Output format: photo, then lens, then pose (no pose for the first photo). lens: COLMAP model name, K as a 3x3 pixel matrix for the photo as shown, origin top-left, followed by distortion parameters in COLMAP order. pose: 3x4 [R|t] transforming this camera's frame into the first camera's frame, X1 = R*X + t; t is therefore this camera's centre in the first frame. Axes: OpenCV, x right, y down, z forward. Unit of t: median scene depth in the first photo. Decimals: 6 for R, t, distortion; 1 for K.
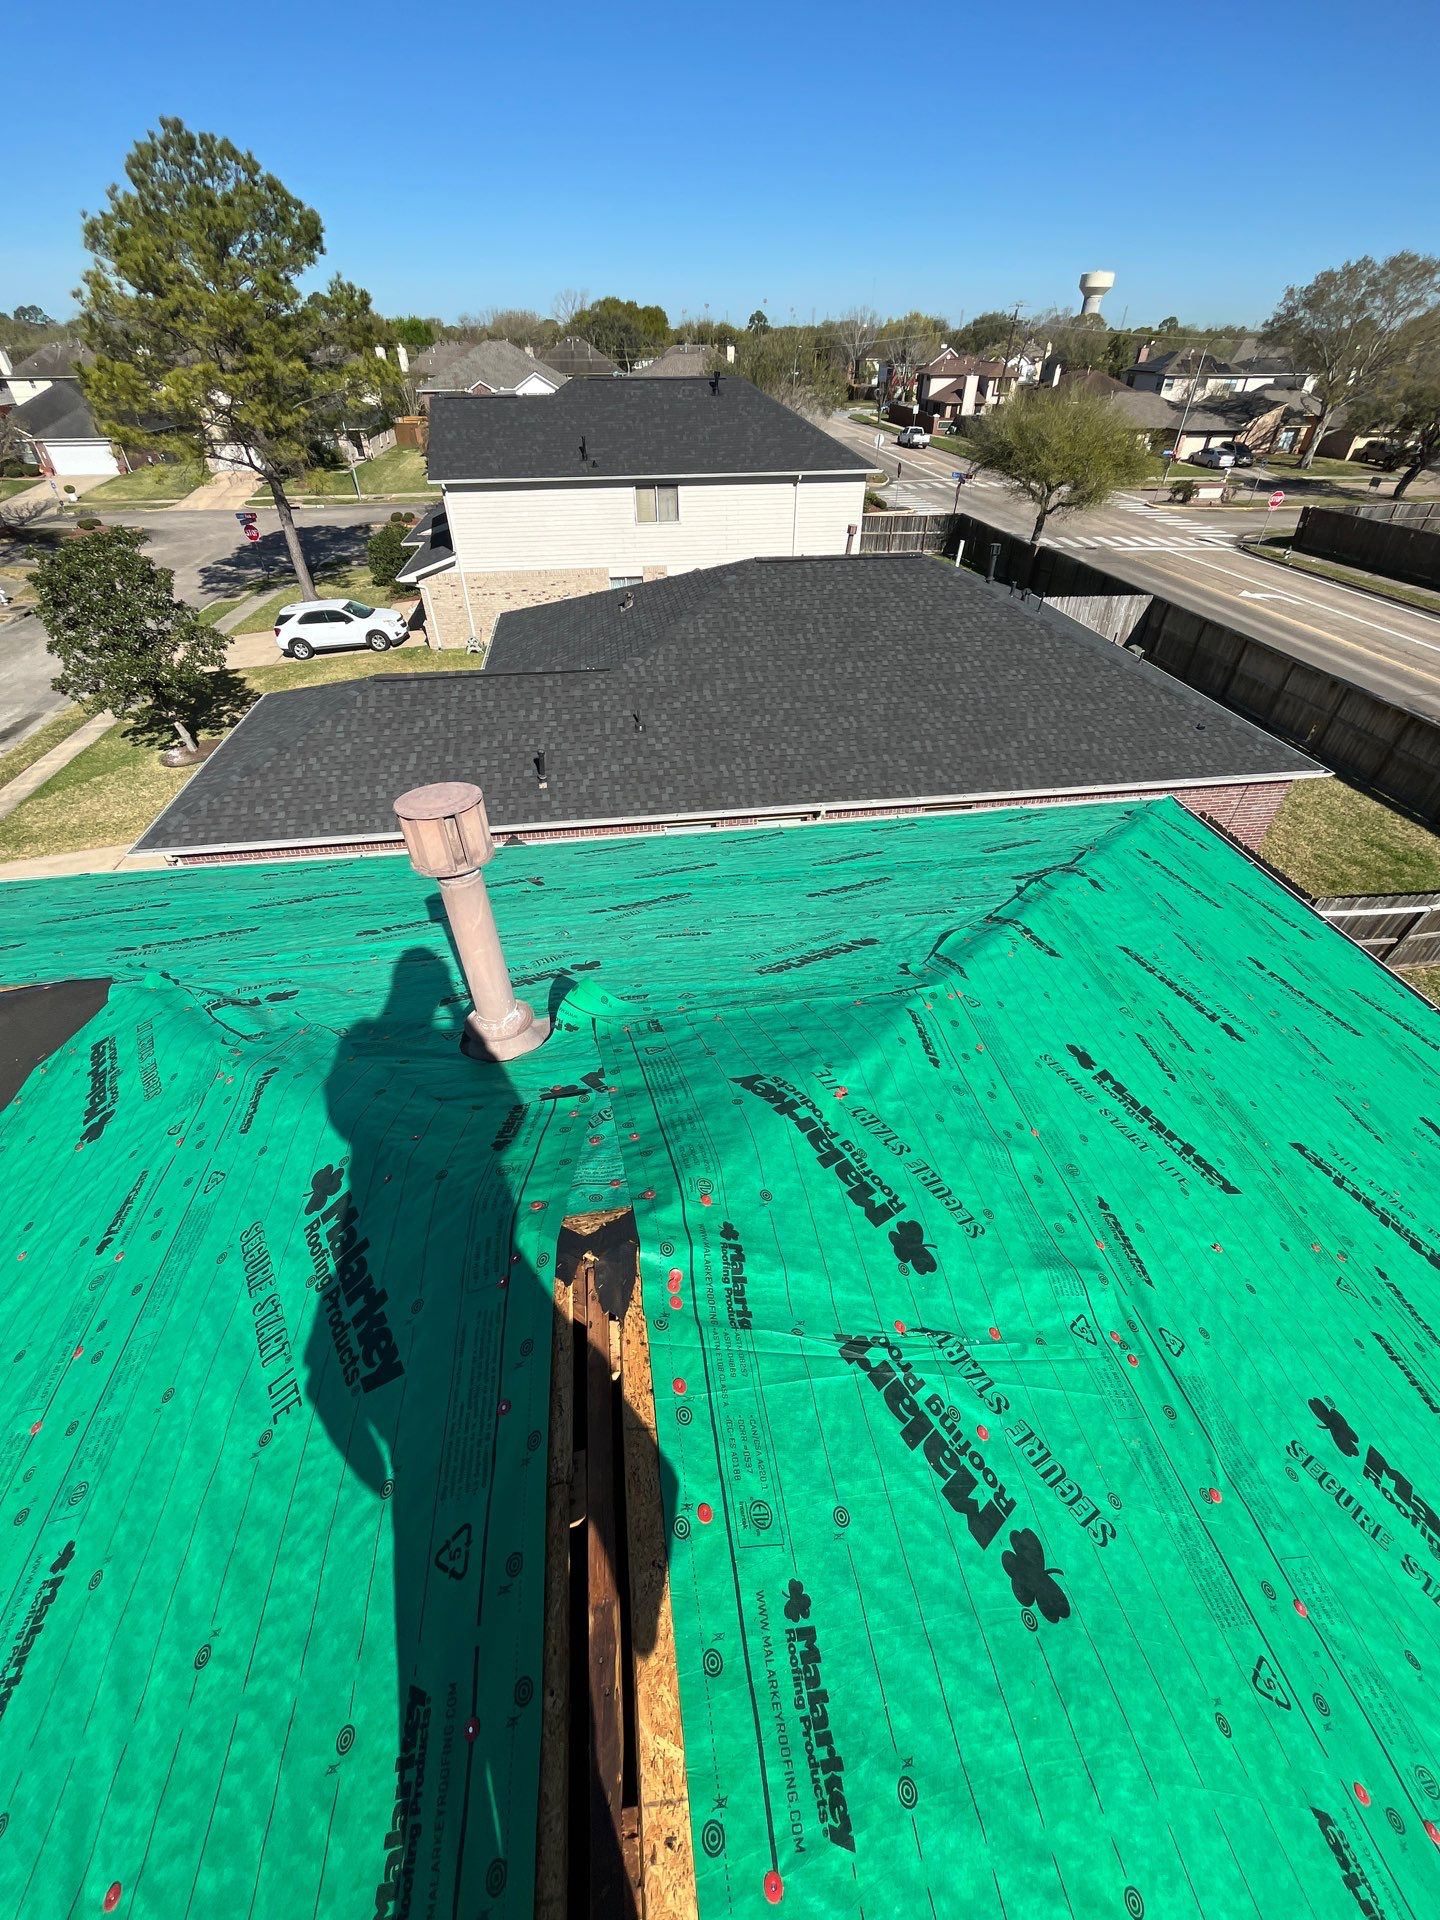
lens RADIAL K [[767.7, 0, 716.2], [0, 767.7, 950.4], [0, 0, 1]] dist [-0.002602, -0.001126]
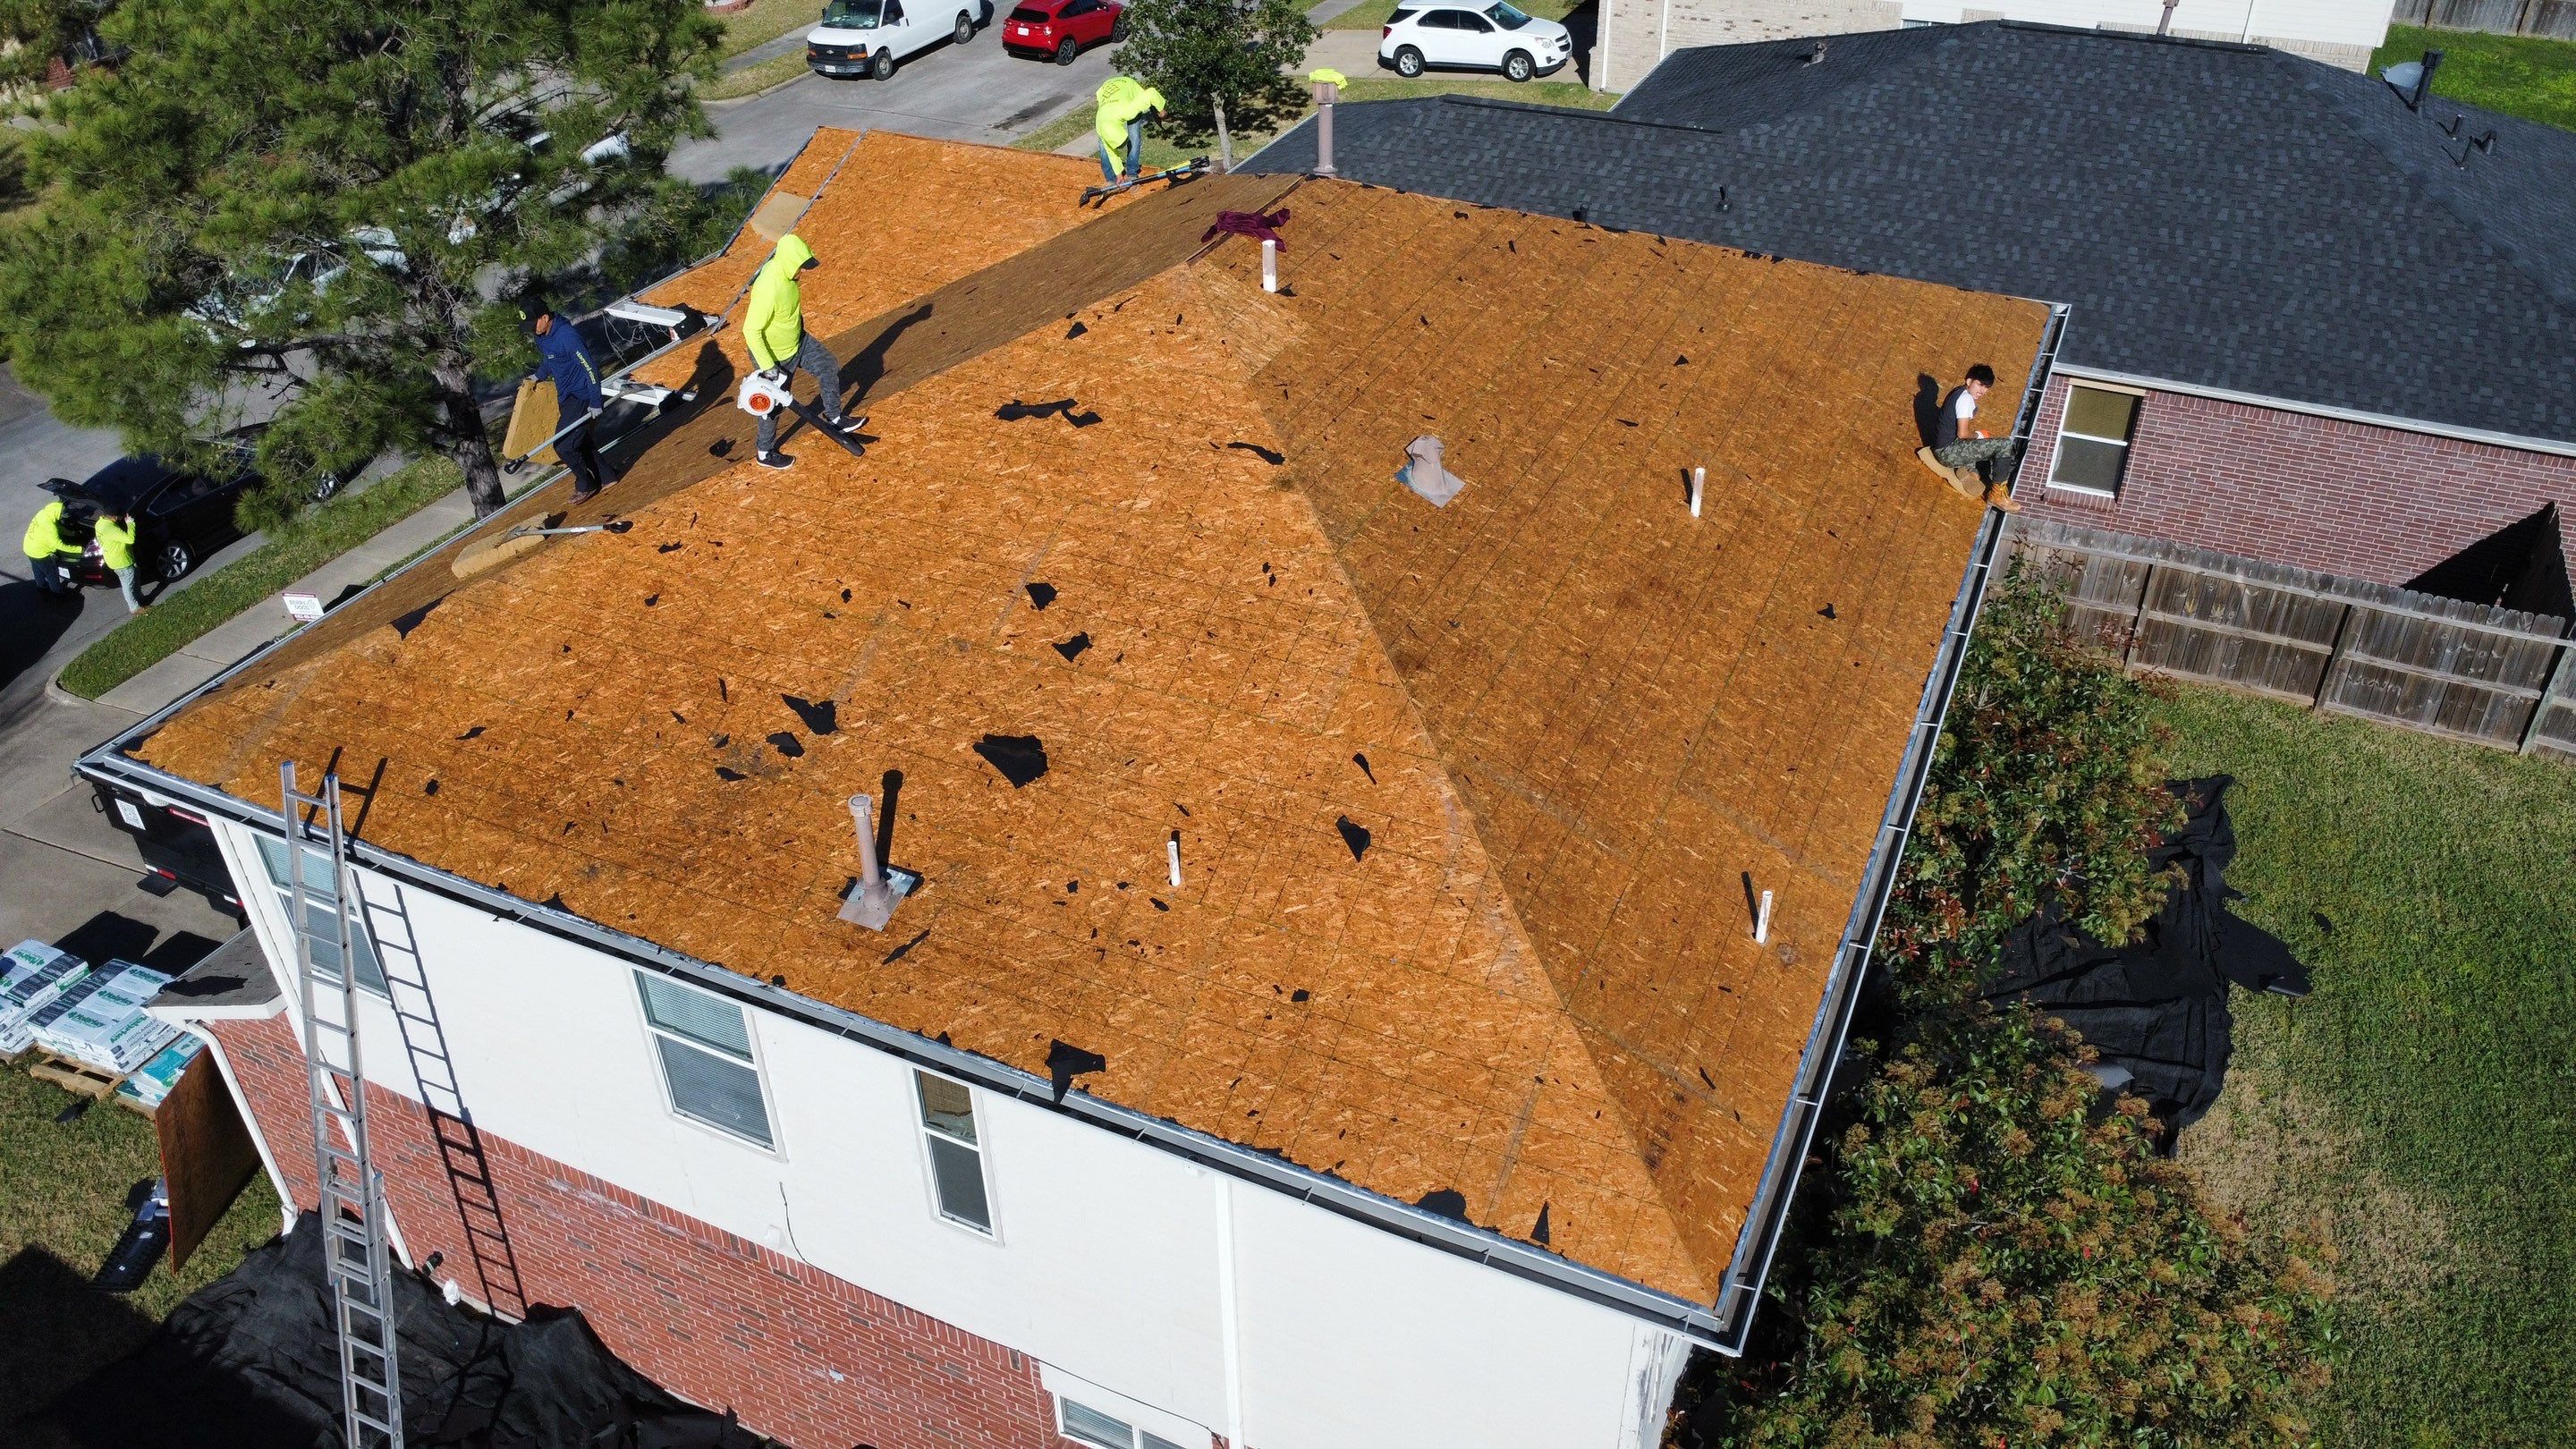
lens RADIAL K [[1855.8, 0, 1283.6], [0, 1855.8, 722.5], [0, 0, 1]] dist [-0.009556, -0.033395]
pose [[0.839475, 0.296701, -0.455248, 0.375655], [-0.326767, 0.945011, 0.013339, 0.226889], [0.434172, 0.137562, 0.890265, -0.554209]]
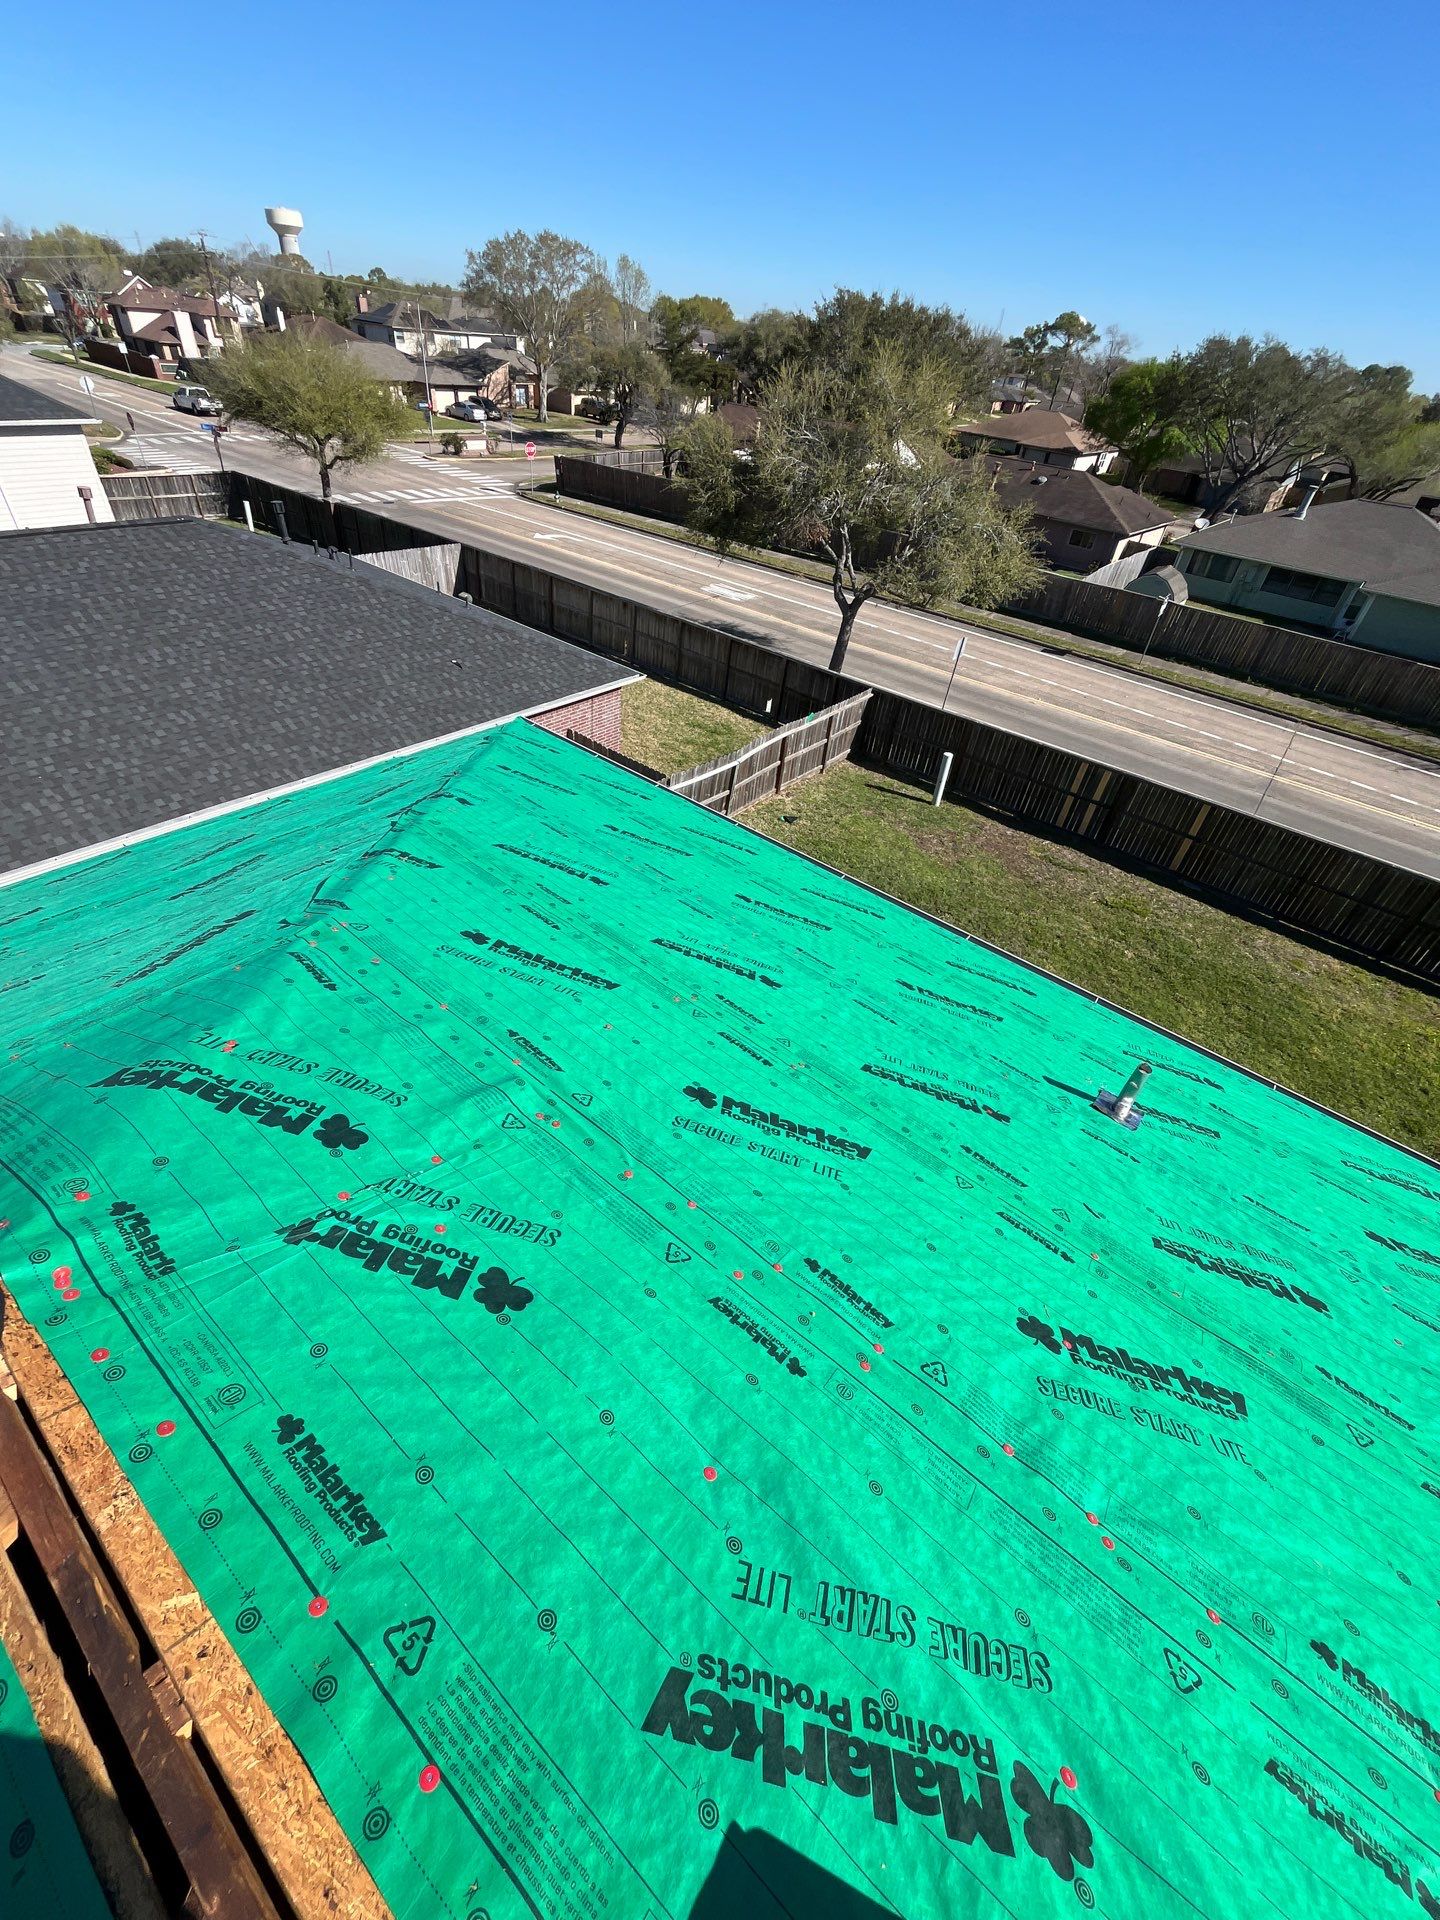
lens RADIAL K [[773.5, 0, 715.8], [0, 773.5, 952.8], [0, 0, 1]] dist [-0.004162, -0.000305]
pose [[0.729807, -0.380034, 0.568292, 0.011549], [0.356053, 0.920910, 0.158592, 0.016167], [-0.583616, 0.086601, 0.807399, -0.020438]]
